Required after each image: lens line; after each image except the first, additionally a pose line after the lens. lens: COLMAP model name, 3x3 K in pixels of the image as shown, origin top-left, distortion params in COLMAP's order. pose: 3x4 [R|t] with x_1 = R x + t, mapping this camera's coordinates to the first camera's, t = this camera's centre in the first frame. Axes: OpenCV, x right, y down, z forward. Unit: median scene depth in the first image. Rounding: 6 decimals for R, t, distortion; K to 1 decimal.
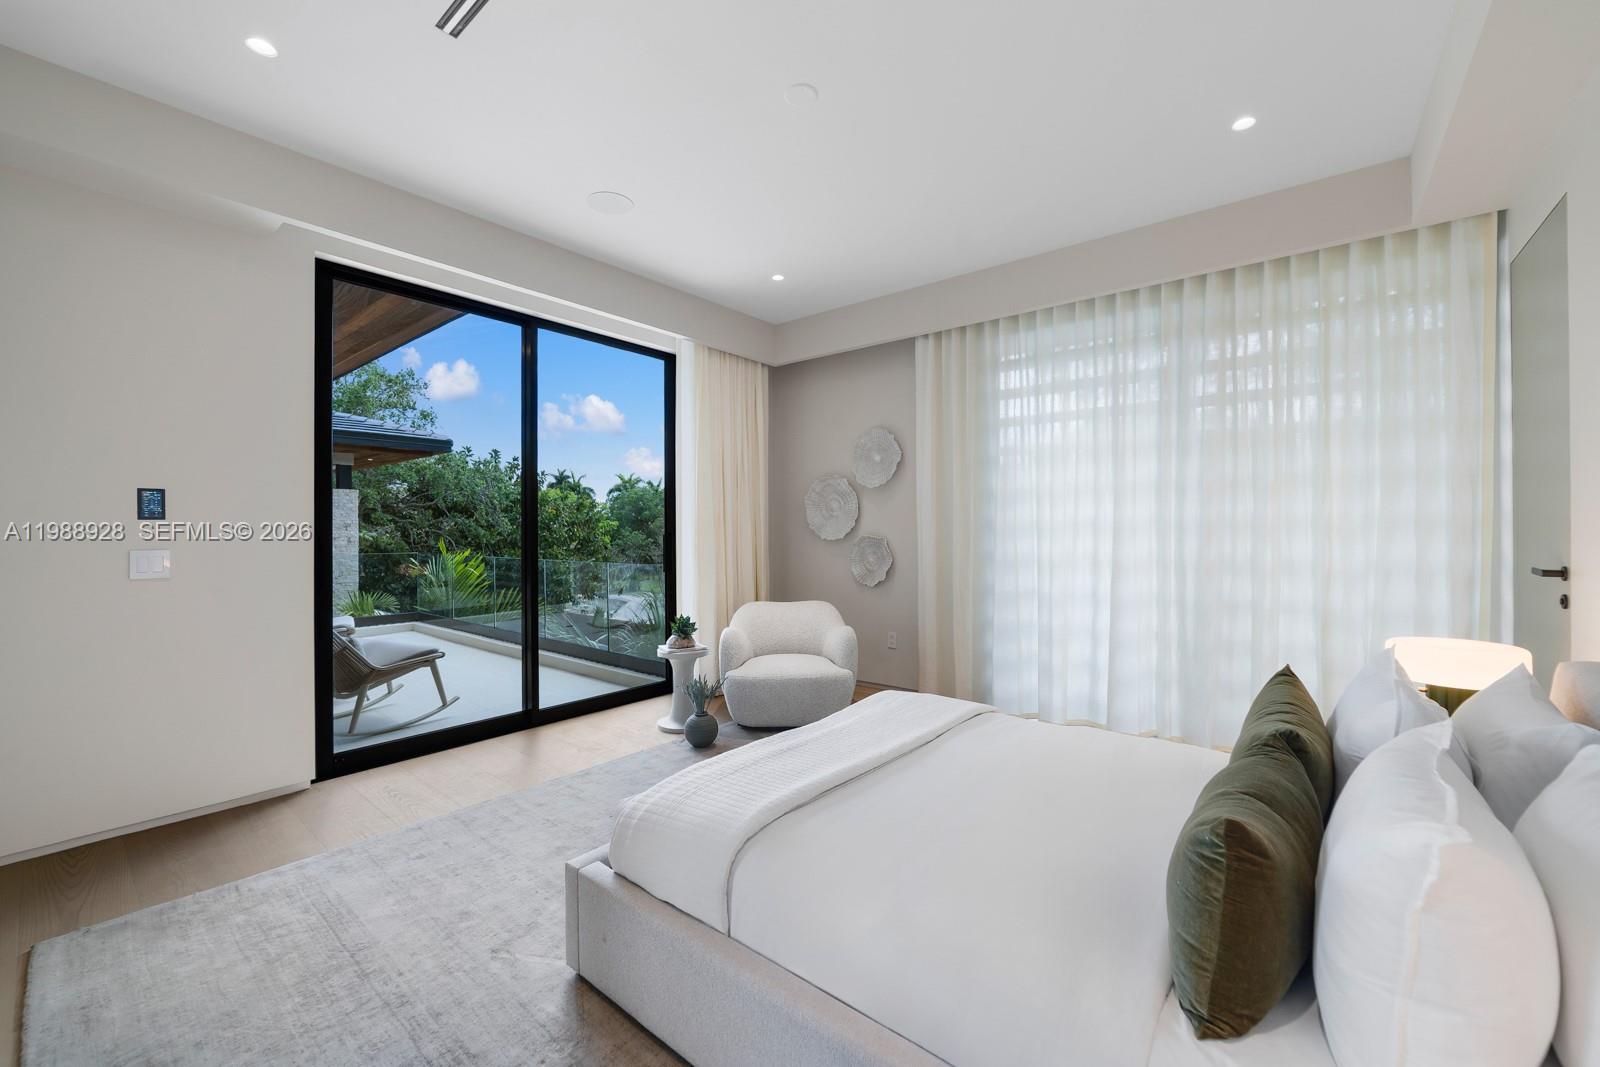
lens RADIAL K [[627.2, 0, 797.8], [0, 627.2, 531.4], [0, 0, 1]] dist [-0.023592, 0.006257]
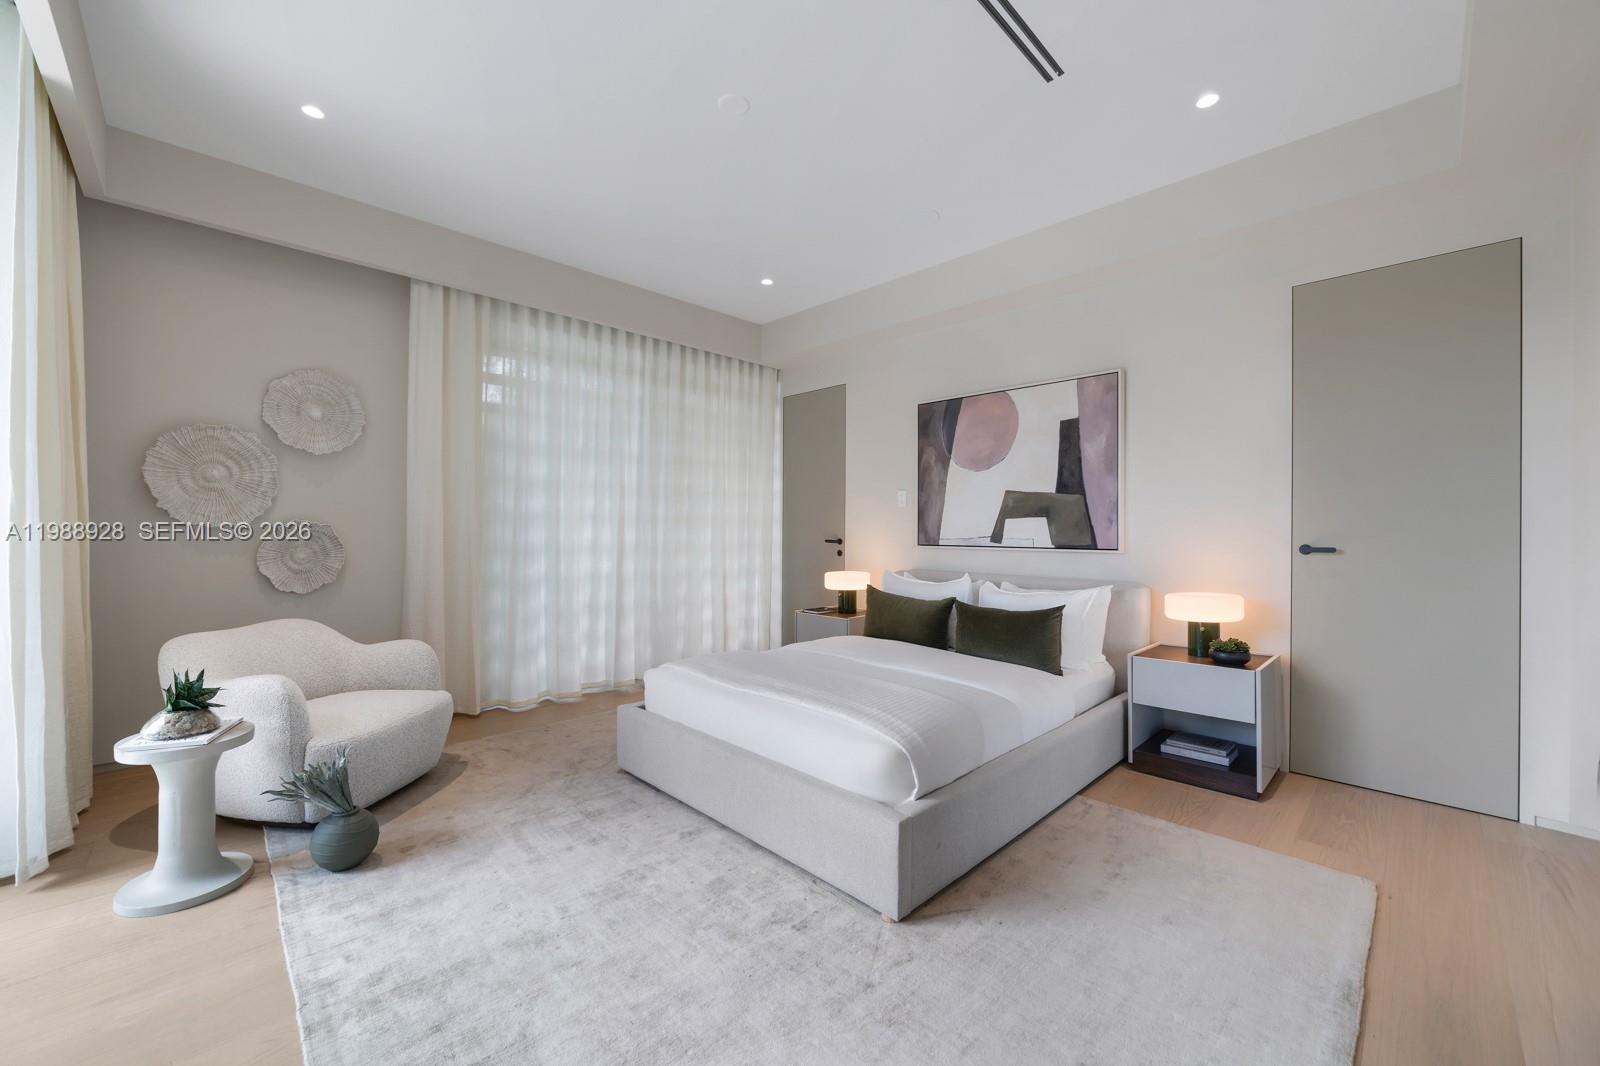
lens RADIAL K [[627.2, 0, 797.8], [0, 627.2, 530.9], [0, 0, 1]] dist [-0.023592, 0.006257]
pose [[0.115377, 0.004003, 0.993314, -0.600255], [-0.007917, 0.999964, -0.003110, 0.018074], [-0.993290, -0.007505, 0.115404, 0.438099]]
